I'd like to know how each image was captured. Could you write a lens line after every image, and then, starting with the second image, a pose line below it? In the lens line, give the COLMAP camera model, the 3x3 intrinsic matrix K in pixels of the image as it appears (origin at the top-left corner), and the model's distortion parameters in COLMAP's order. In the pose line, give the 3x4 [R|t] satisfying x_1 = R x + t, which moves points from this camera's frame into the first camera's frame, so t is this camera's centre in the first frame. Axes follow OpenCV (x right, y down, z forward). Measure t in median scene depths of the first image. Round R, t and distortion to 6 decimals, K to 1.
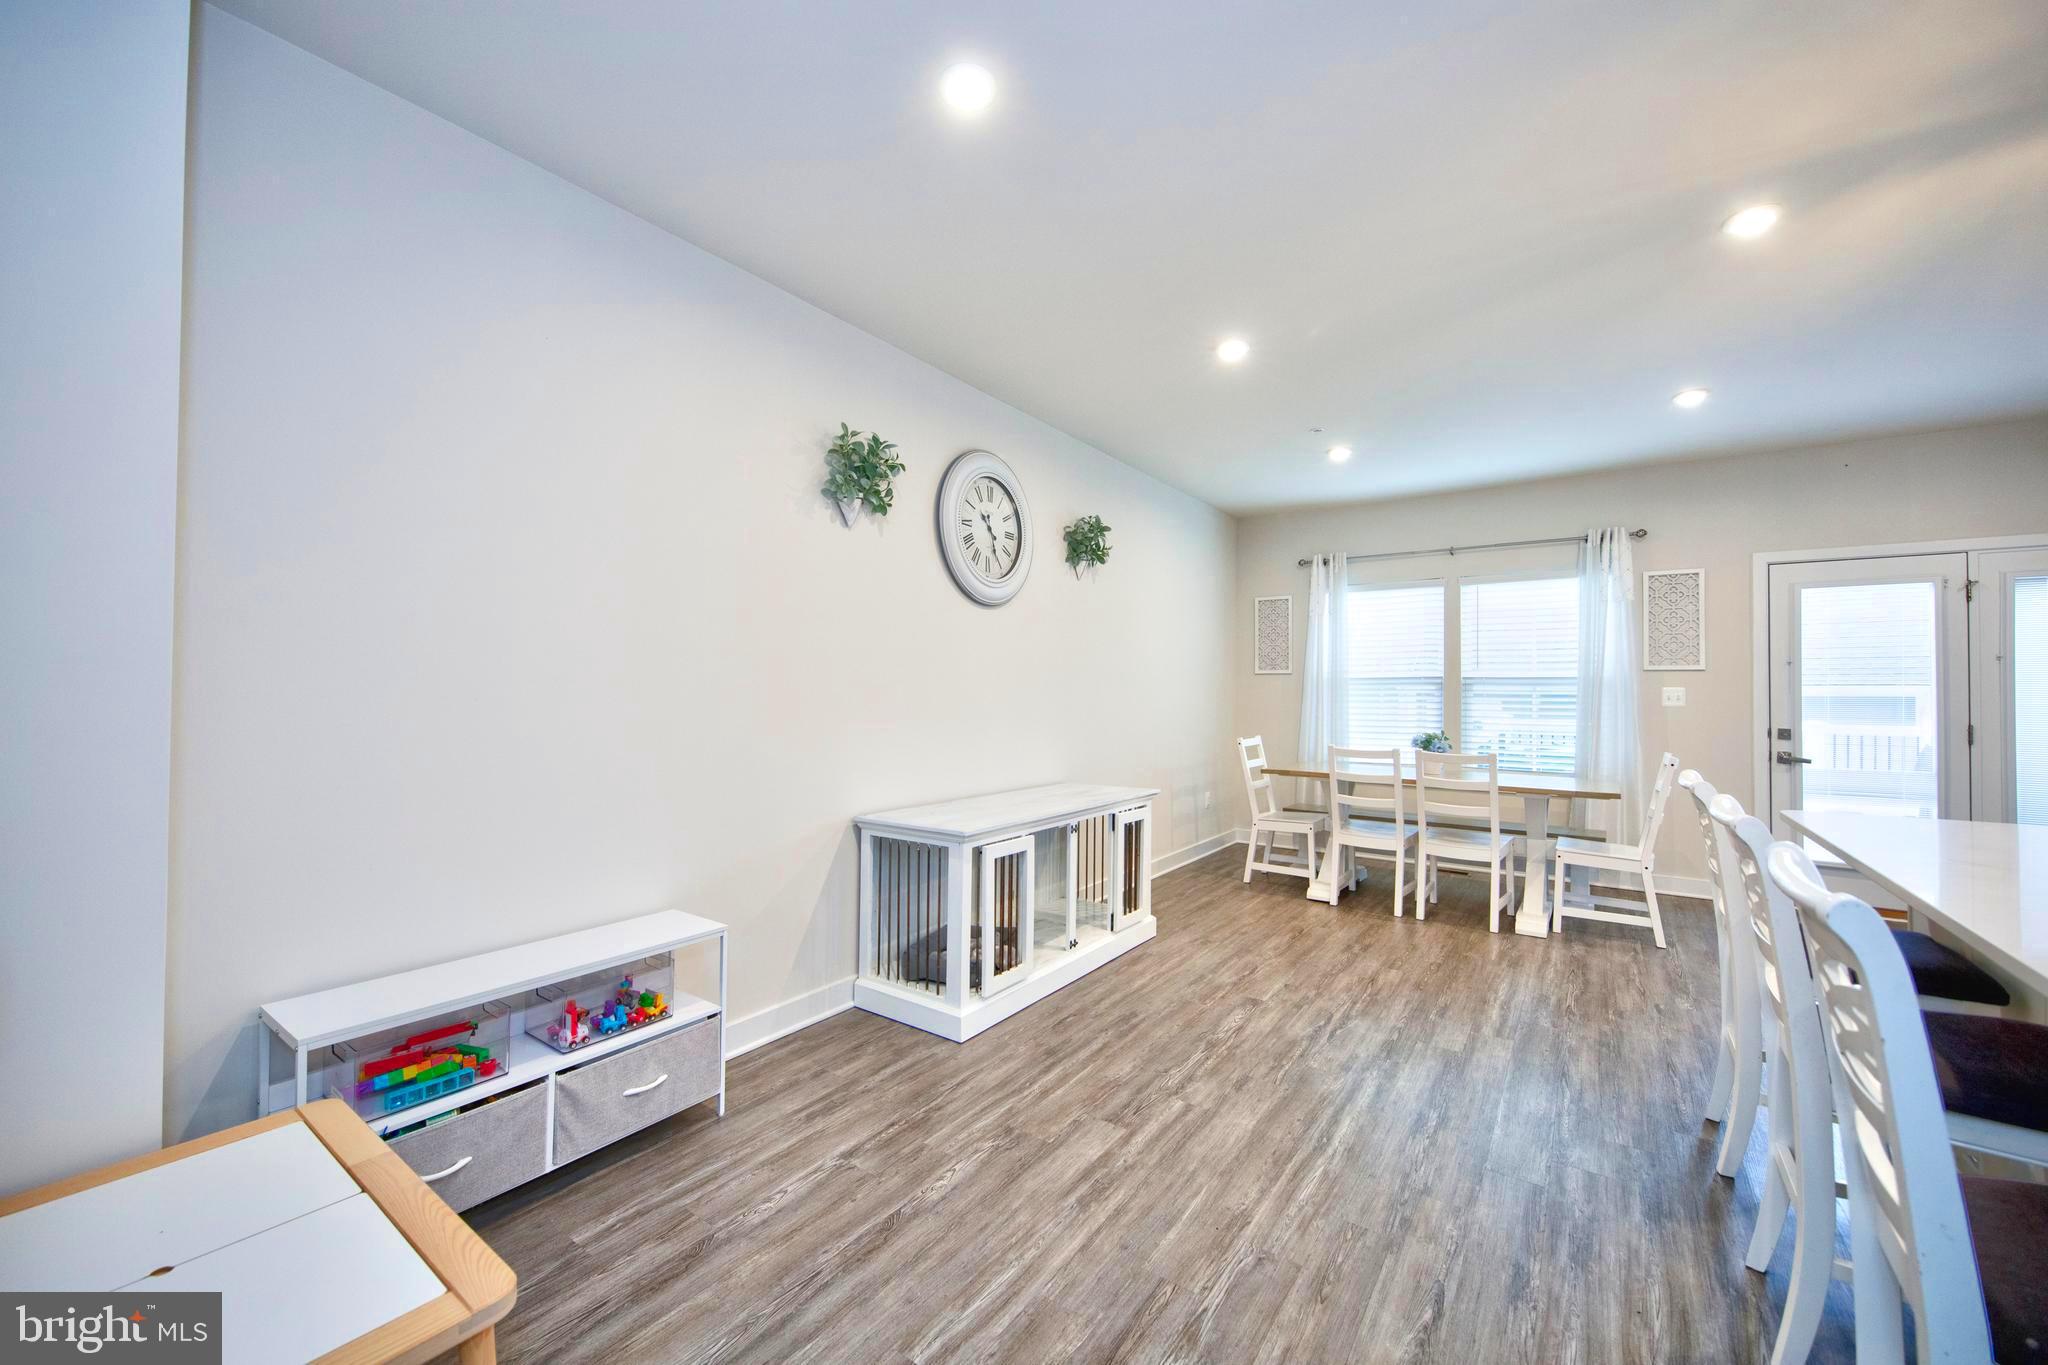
lens RADIAL K [[800.7, 0, 1022.3], [0, 800.7, 674.5], [0, 0, 1]] dist [0.013176, -0.002712]
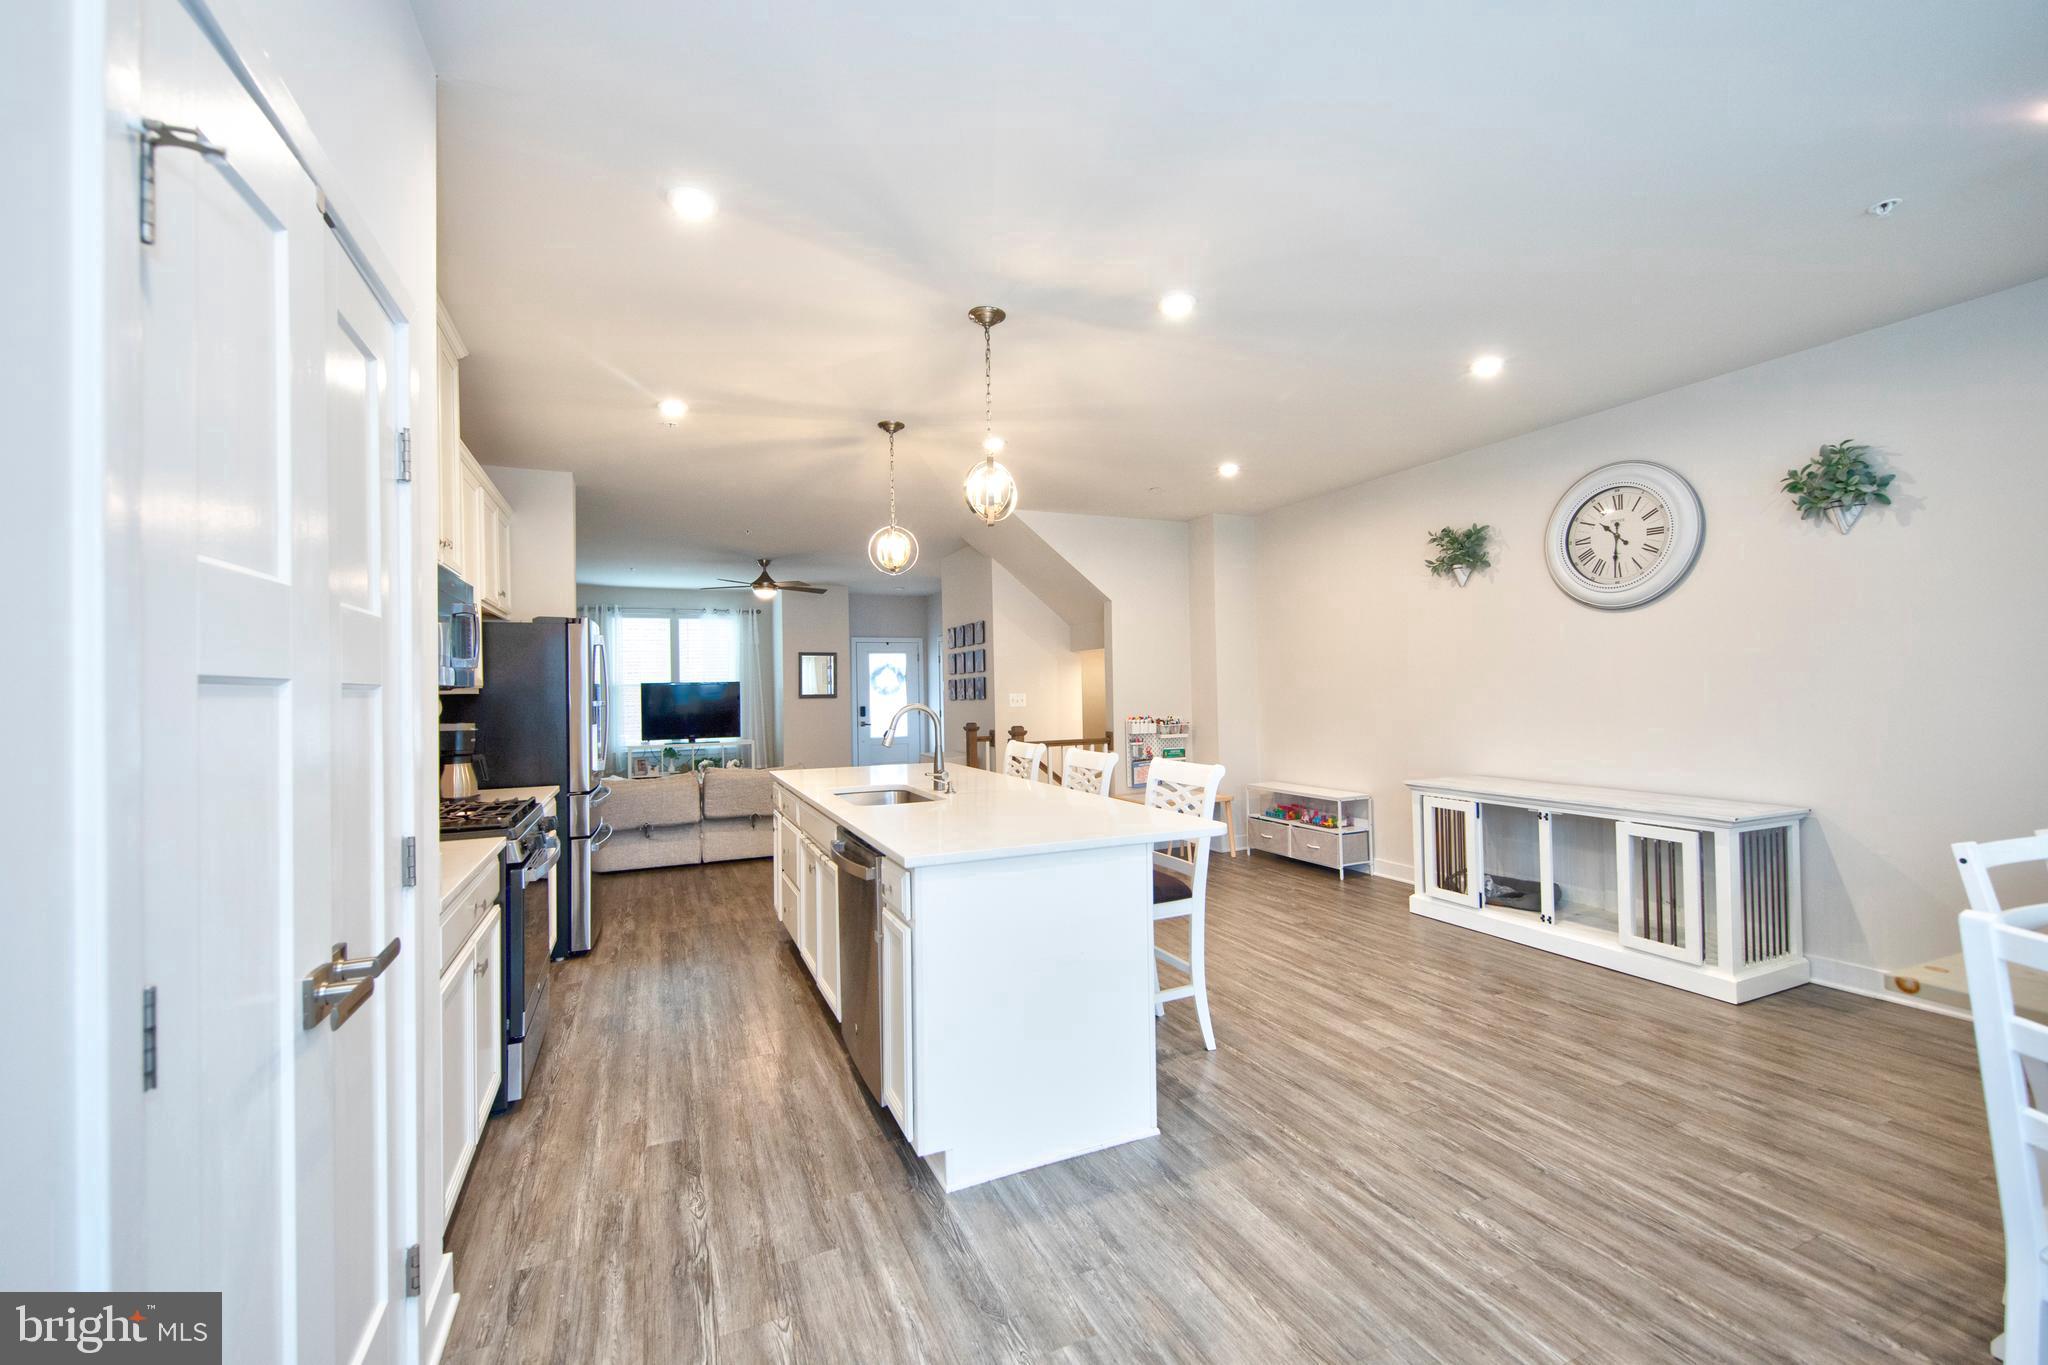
lens RADIAL K [[826.0, 0, 1025.0], [0, 826.0, 688.9], [0, 0, 1]] dist [0.001373, -0.000092]
pose [[-0.505617, 0.003135, -0.862752, 1.329919], [0.036263, 0.999187, -0.017621, 0.009111], [0.861996, -0.040195, -0.505319, 0.902911]]
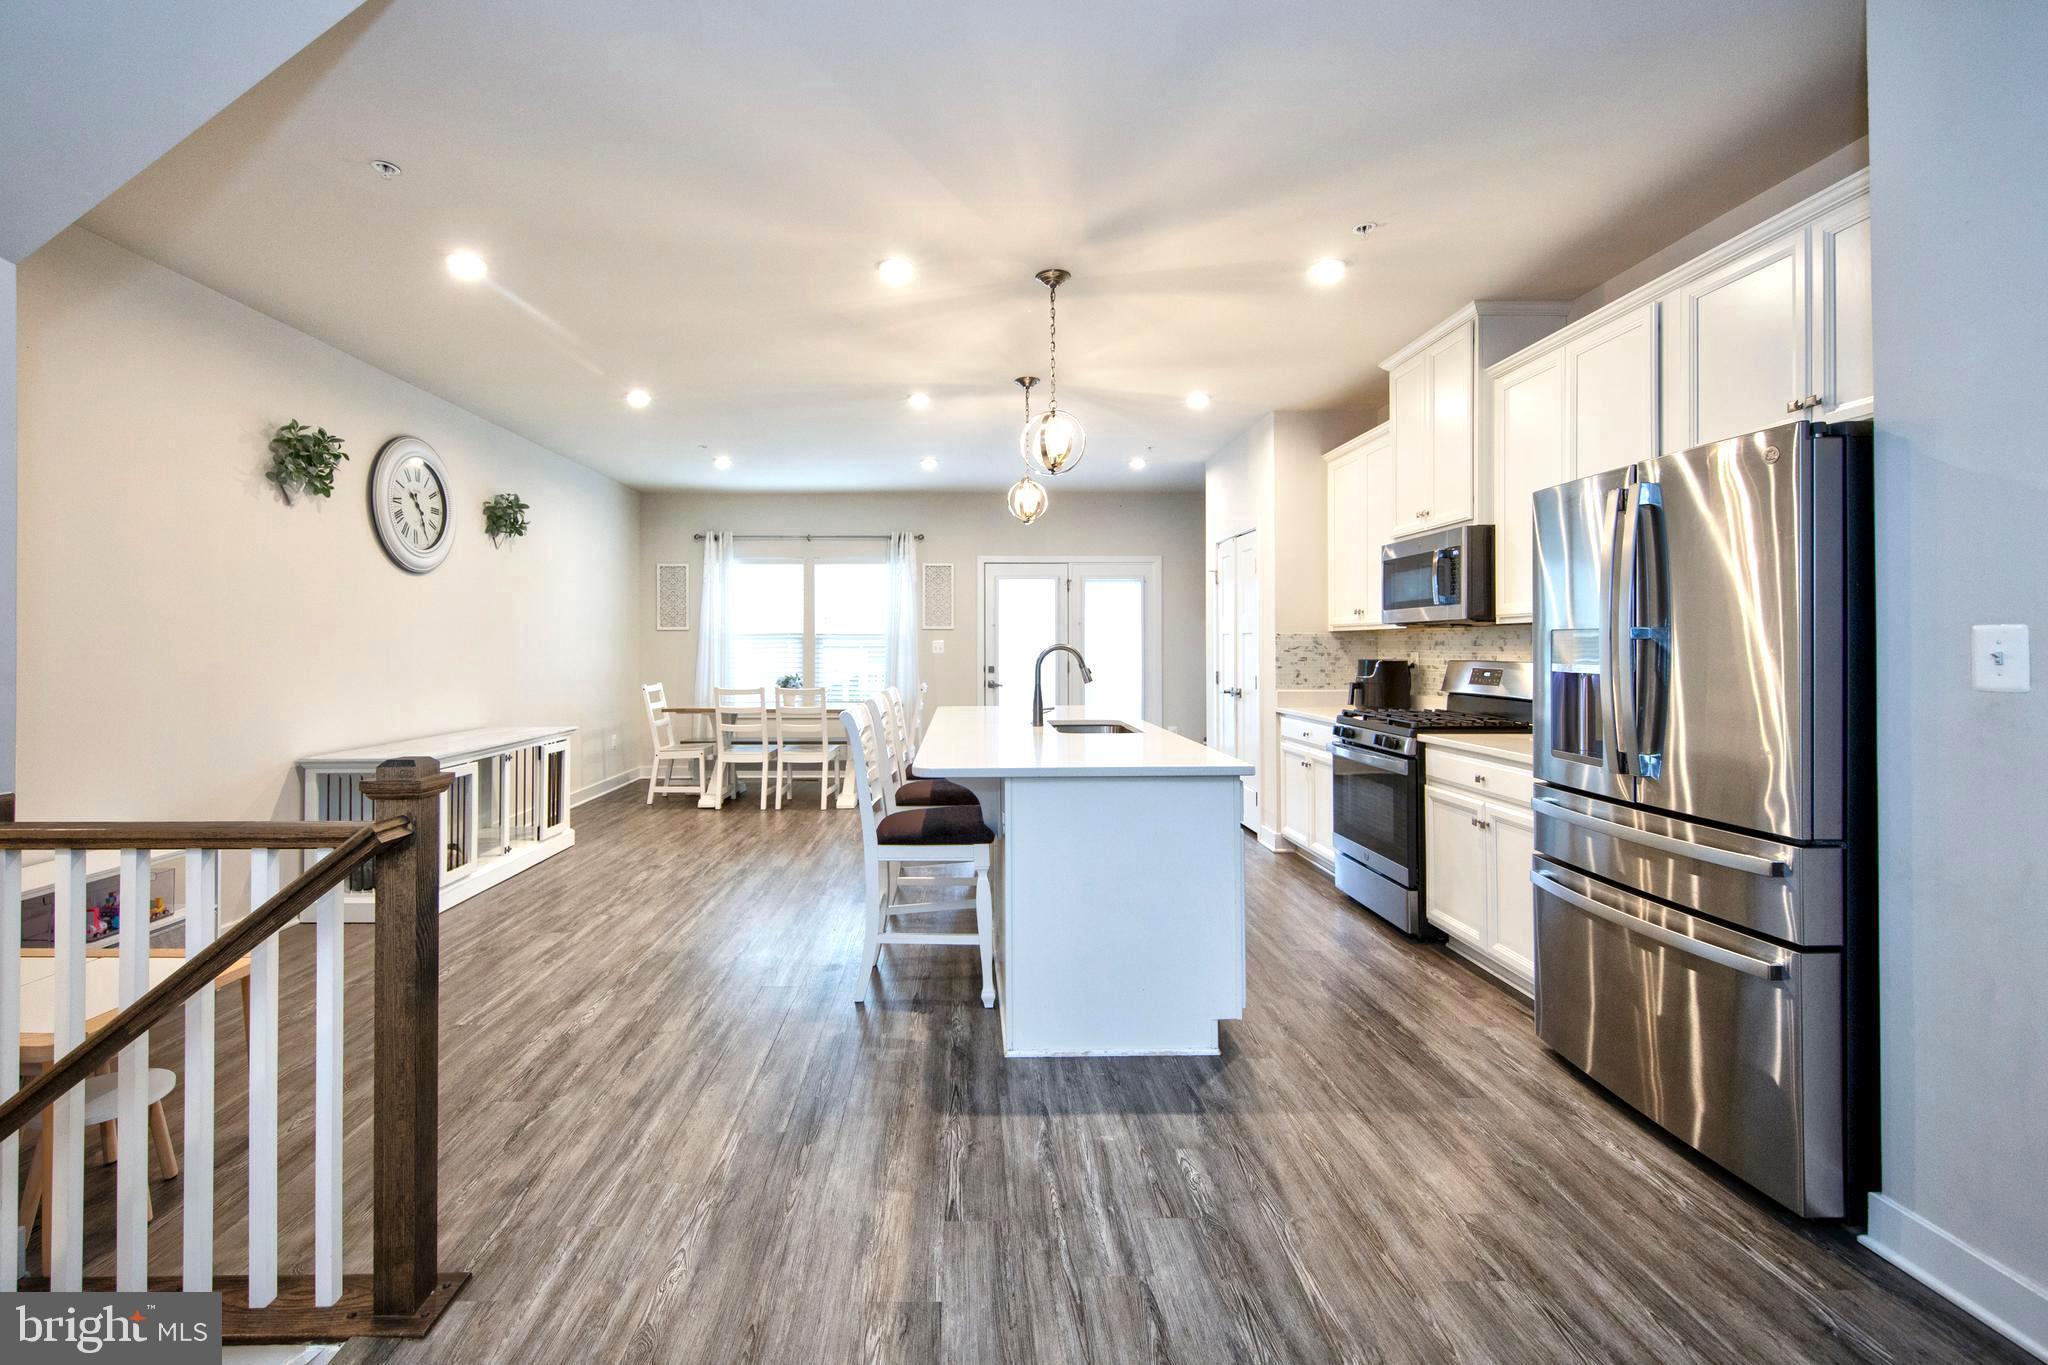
lens RADIAL K [[875.1, 0, 980.5], [0, 875.1, 639.1], [0, 0, 1]] dist [-0.000288, 0.000866]
pose [[0.804675, -0.004675, 0.593697, -0.141393], [-0.004948, 0.999881, 0.014580, -0.014698], [-0.593695, -0.014670, 0.804557, -0.495738]]
